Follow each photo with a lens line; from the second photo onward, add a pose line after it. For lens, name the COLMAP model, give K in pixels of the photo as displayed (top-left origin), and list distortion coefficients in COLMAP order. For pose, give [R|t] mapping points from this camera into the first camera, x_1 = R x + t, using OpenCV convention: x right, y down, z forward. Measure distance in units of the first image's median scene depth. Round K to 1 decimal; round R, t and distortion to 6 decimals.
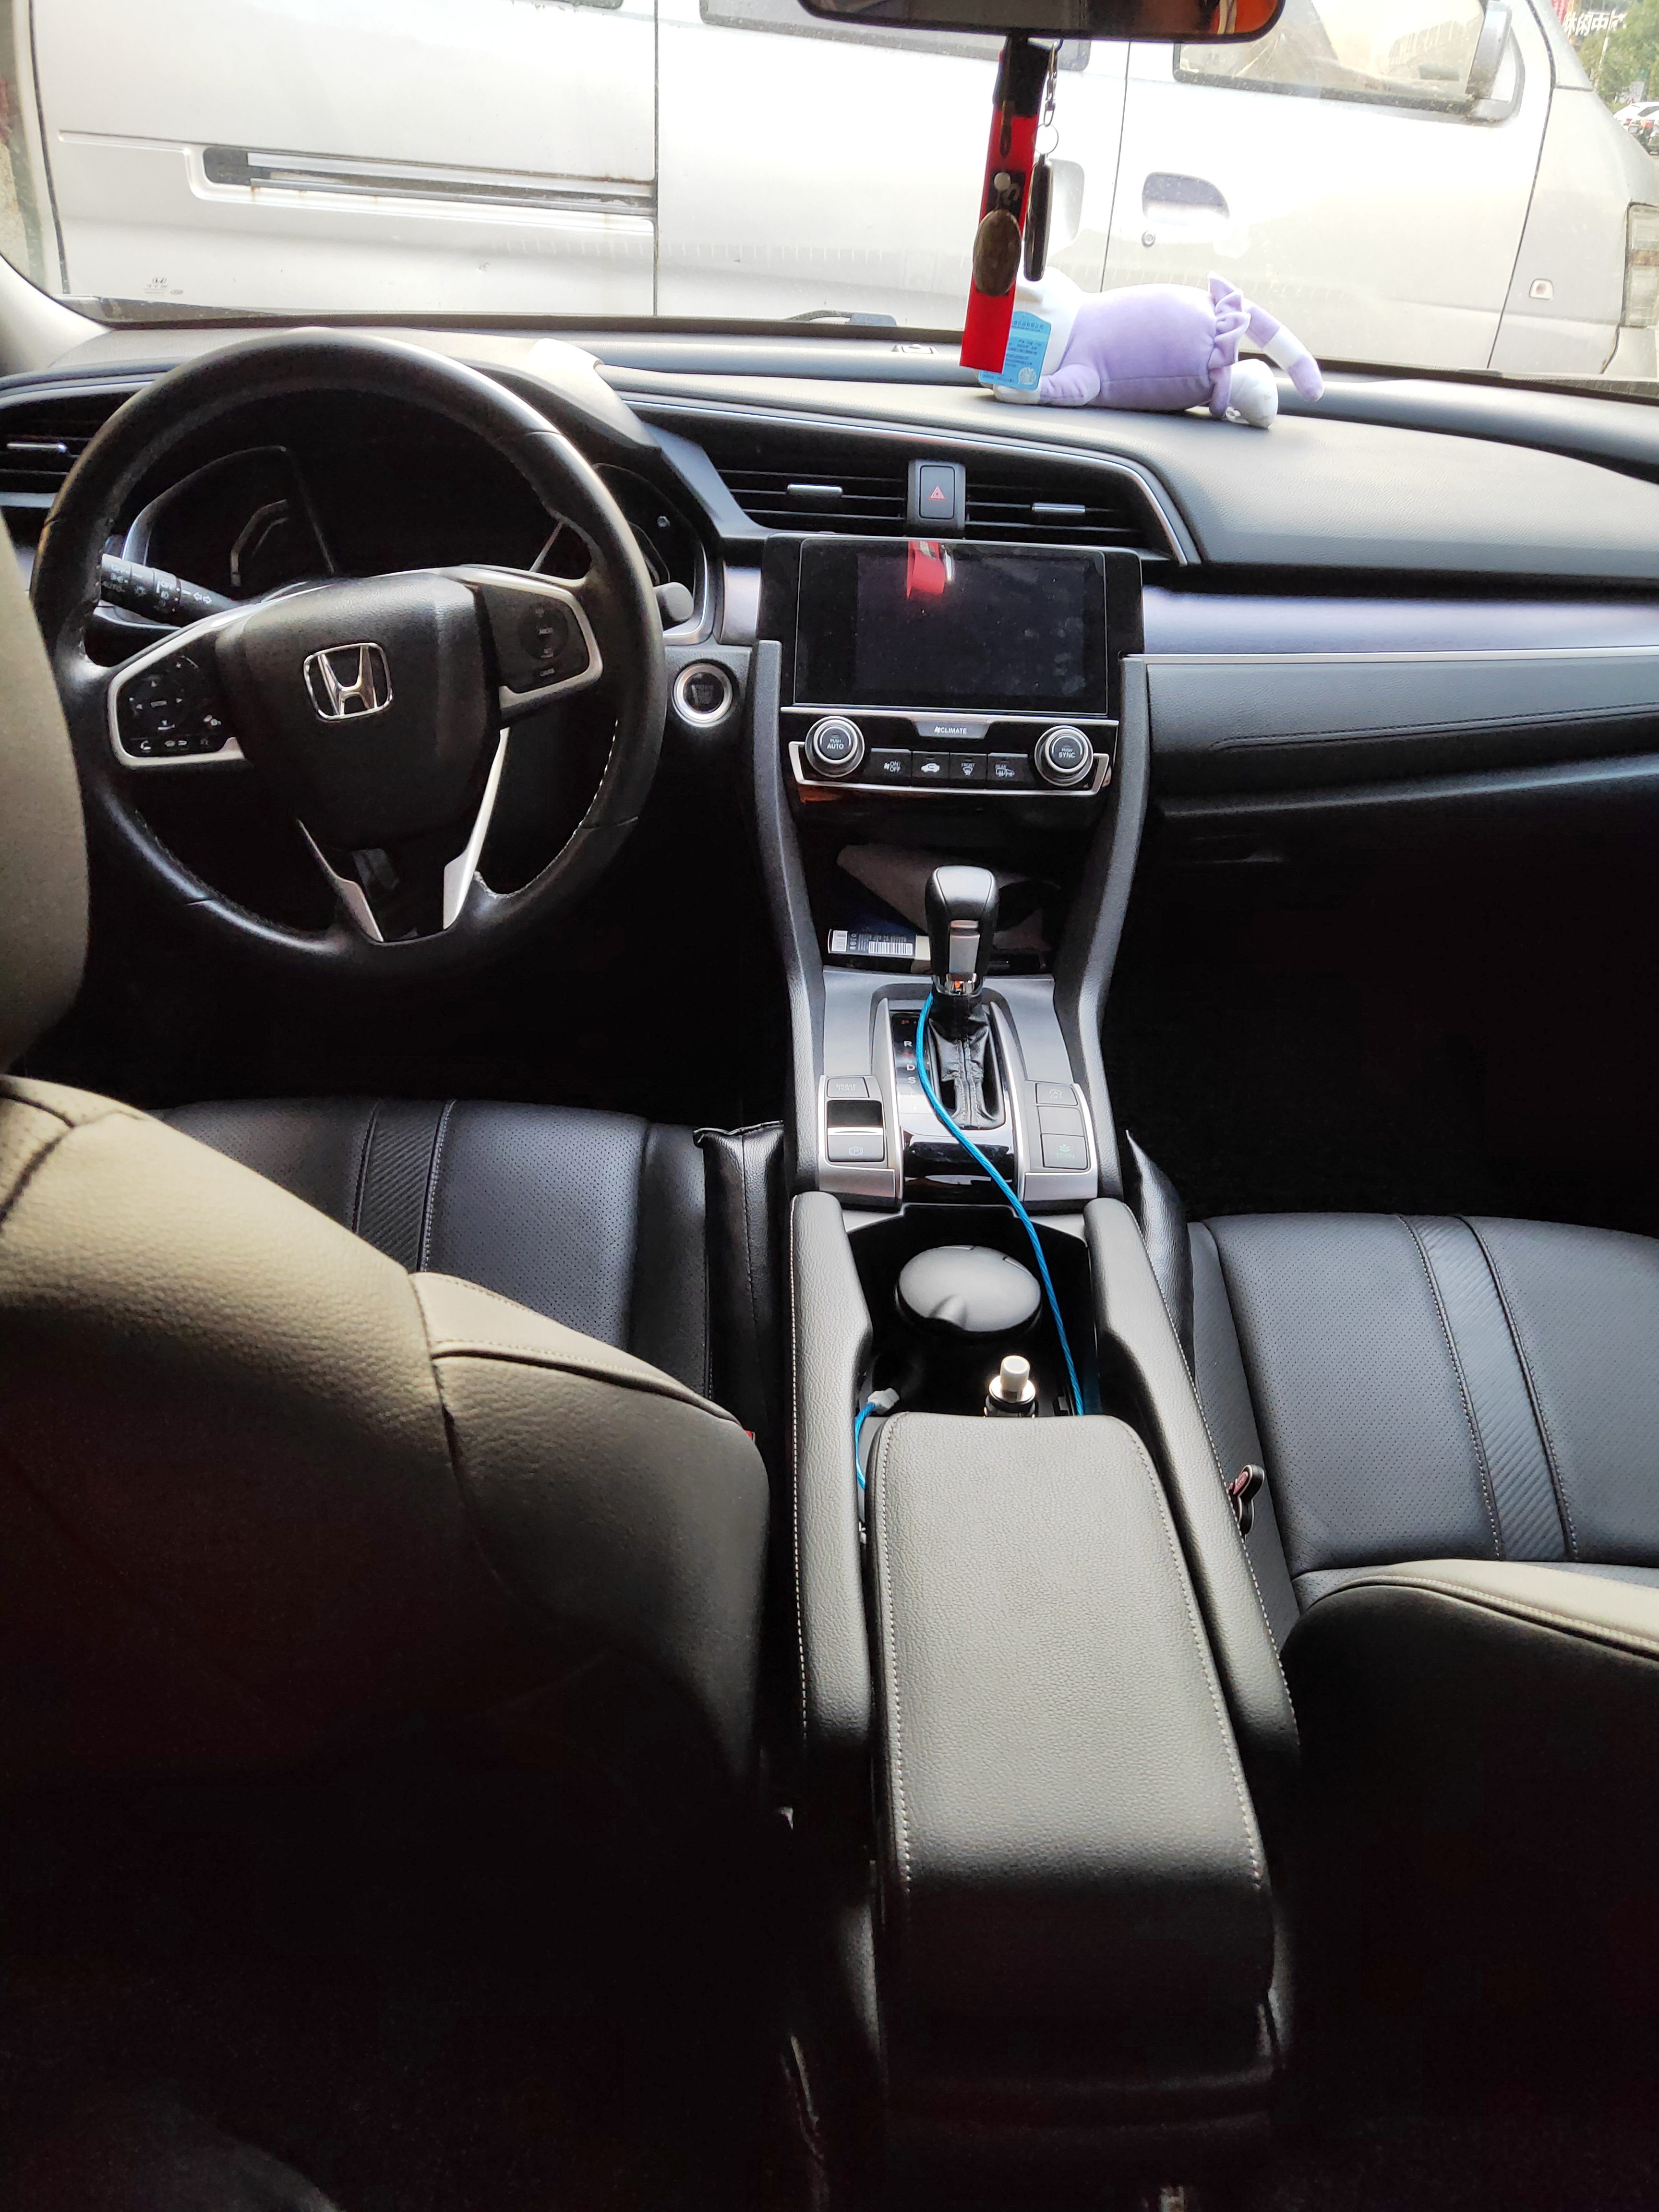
lens RADIAL K [[1660.7, 0, 830.2], [0, 1660.7, 1136.7], [0, 0, 1]] dist [-0.022971, 0.056671]
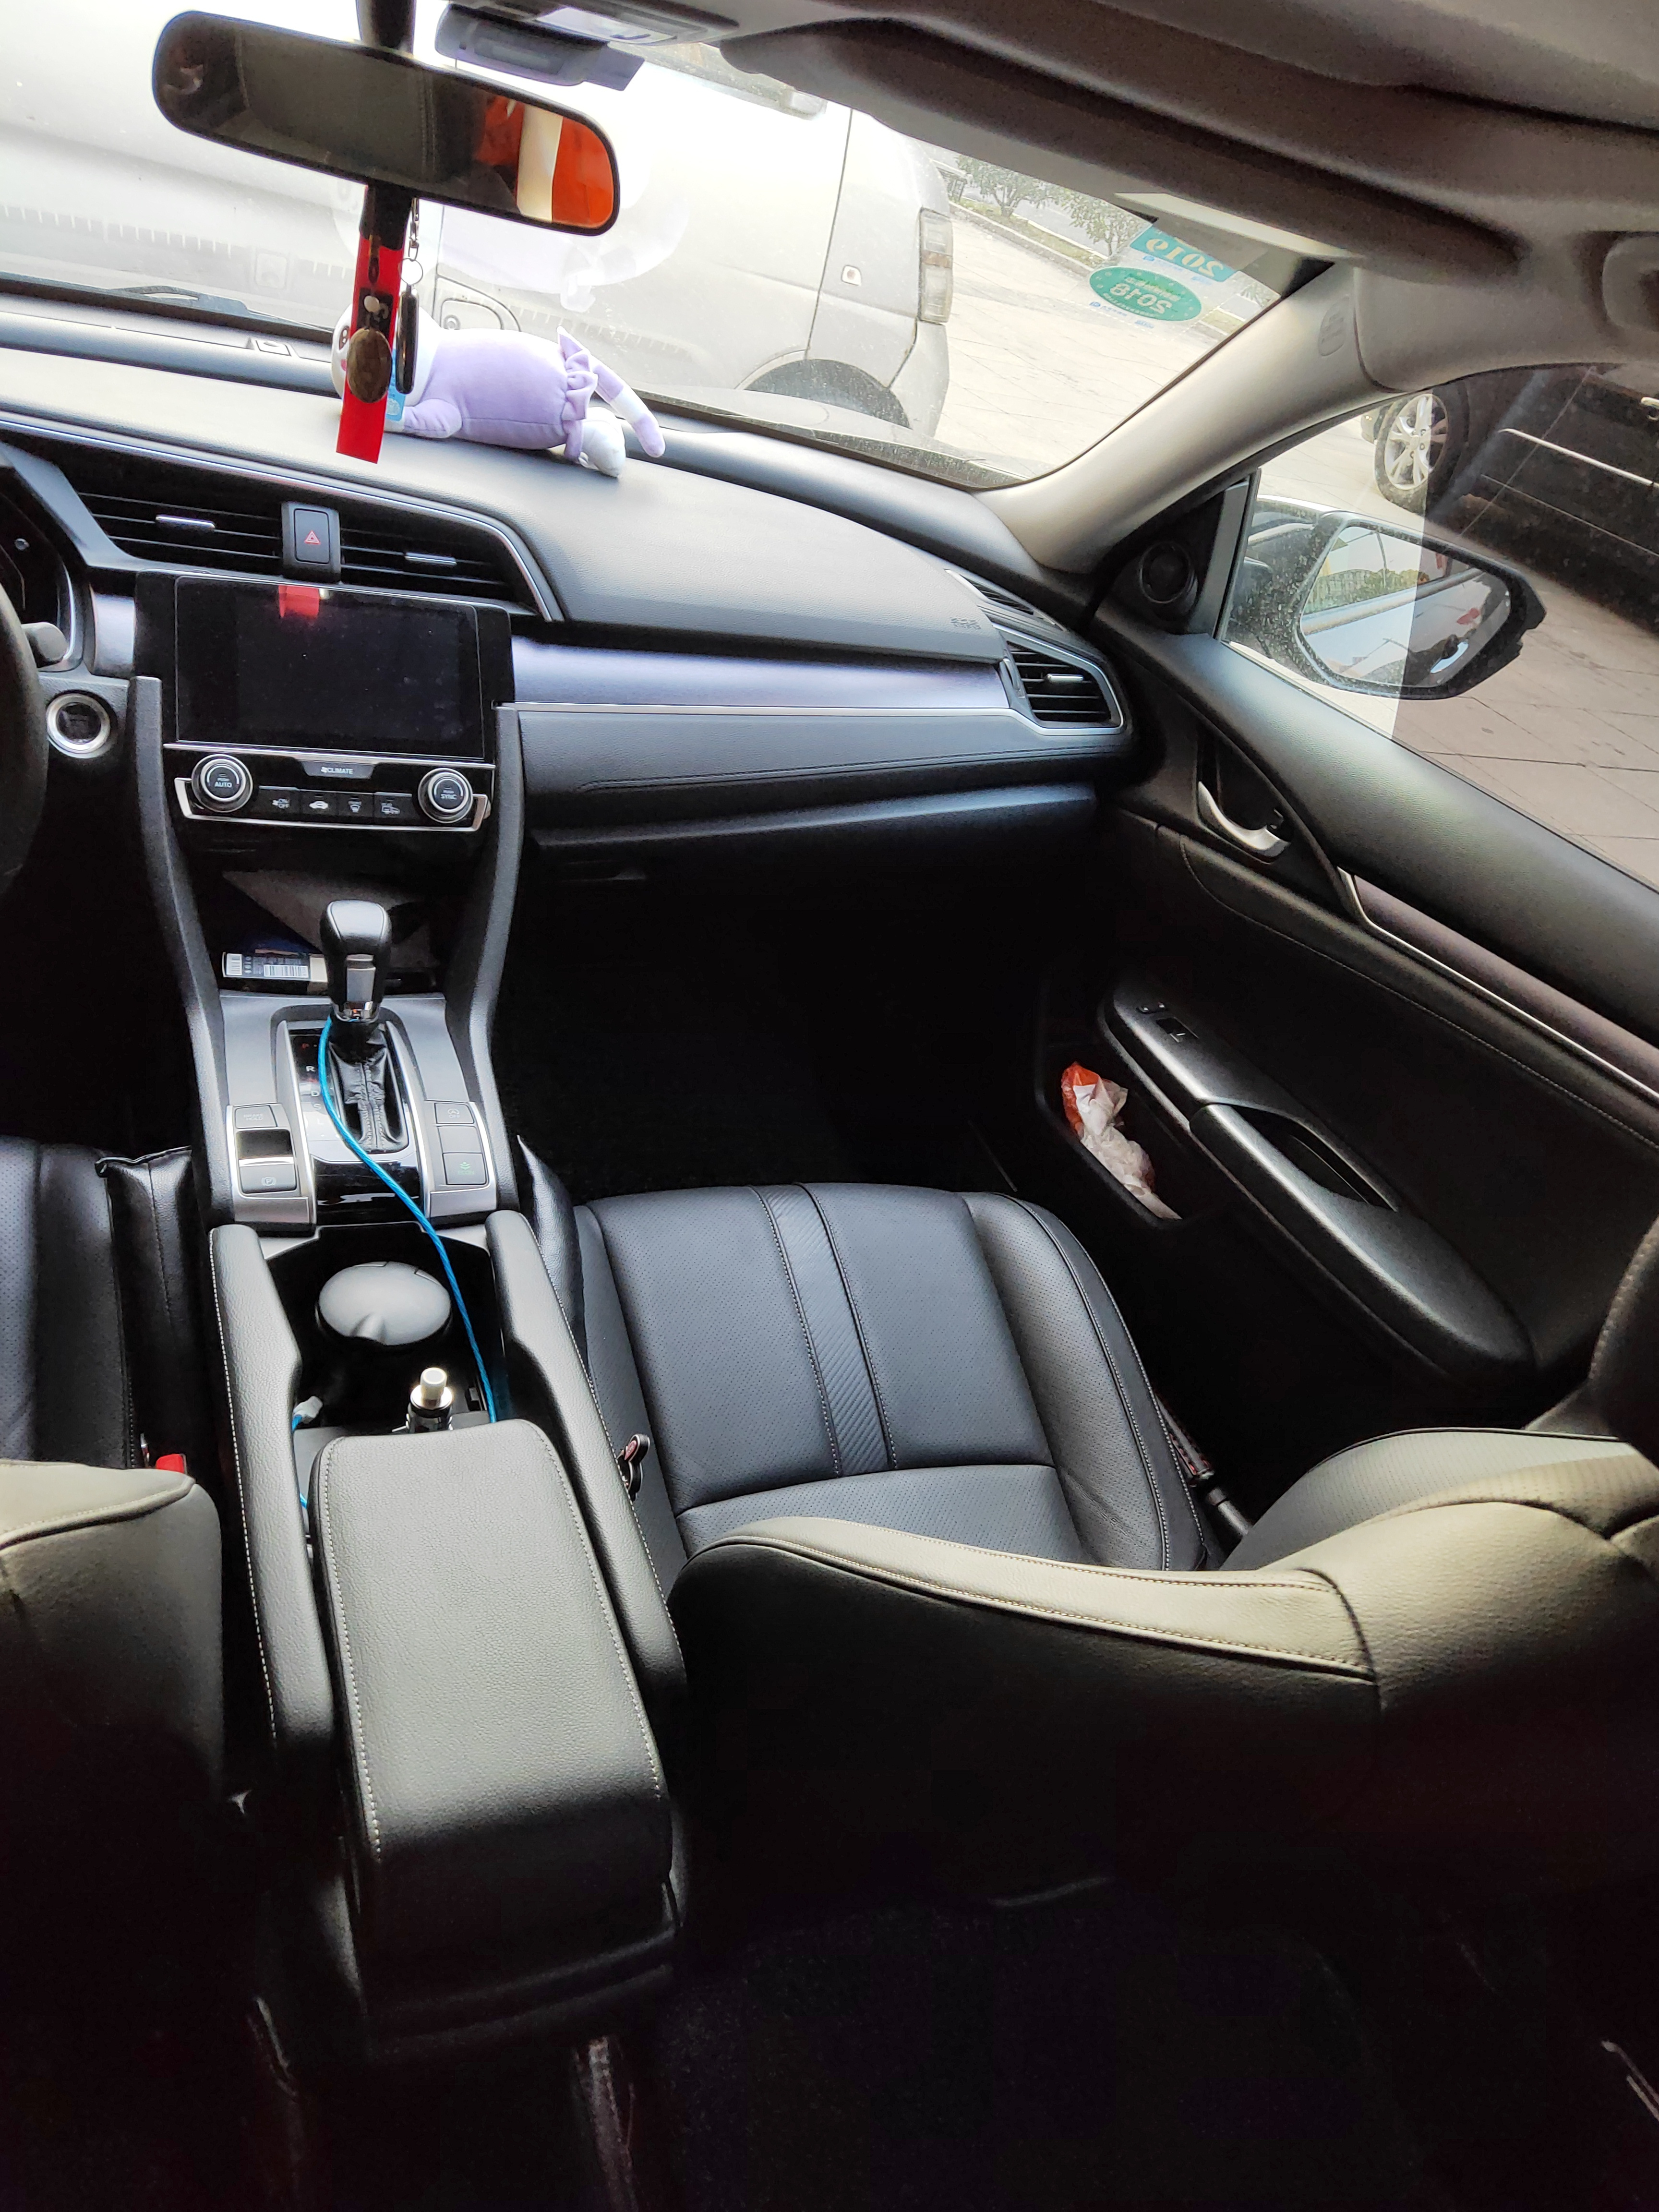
lens RADIAL K [[1660.7, 0, 848.7], [0, 1660.7, 1109.8], [0, 0, 1]] dist [-0.022971, 0.056671]
pose [[0.926710, -0.050359, 0.372387, -0.031702], [0.031055, 0.997853, 0.057658, -0.081992], [-0.374491, -0.041868, 0.926285, -0.123709]]
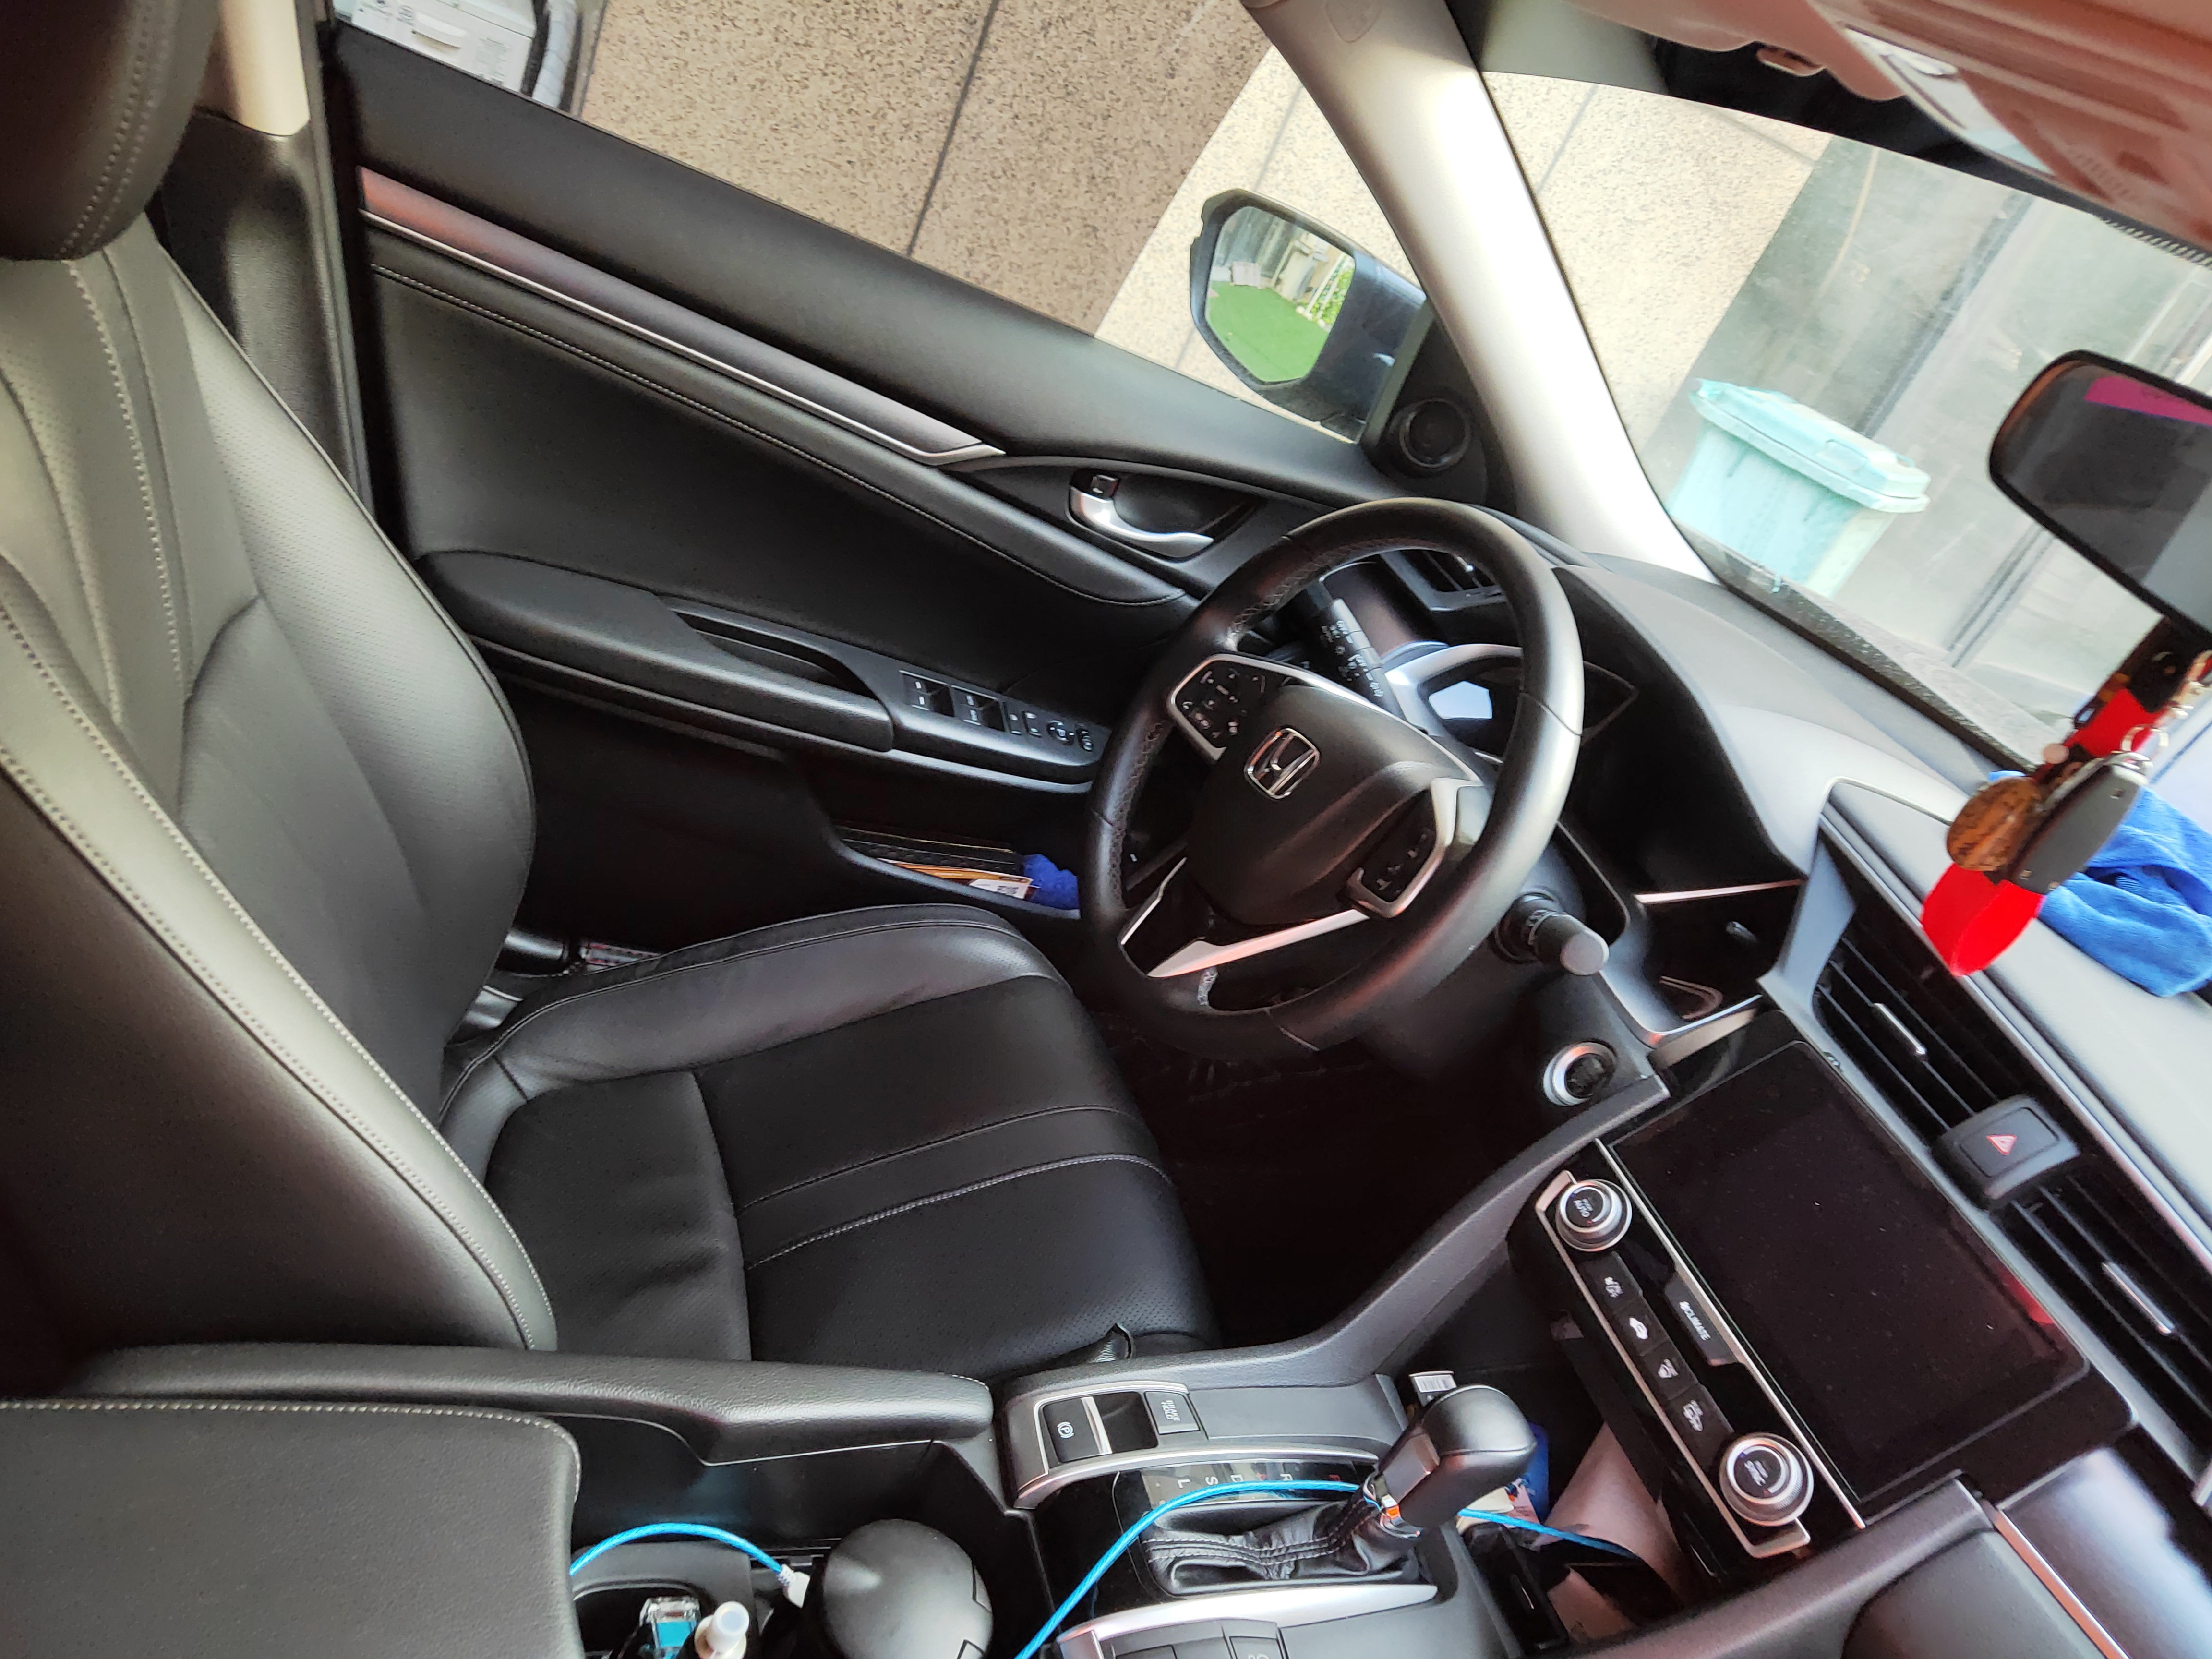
lens RADIAL K [[1660.7, 0, 1094.5], [0, 1660.7, 830.3], [0, 0, 1]] dist [-0.022971, 0.056671]
pose [[0.278399, 0.553657, -0.784830, 0.468596], [-0.796651, 0.589556, 0.133309, -0.270211], [0.536508, 0.588123, 0.605203, 0.309908]]
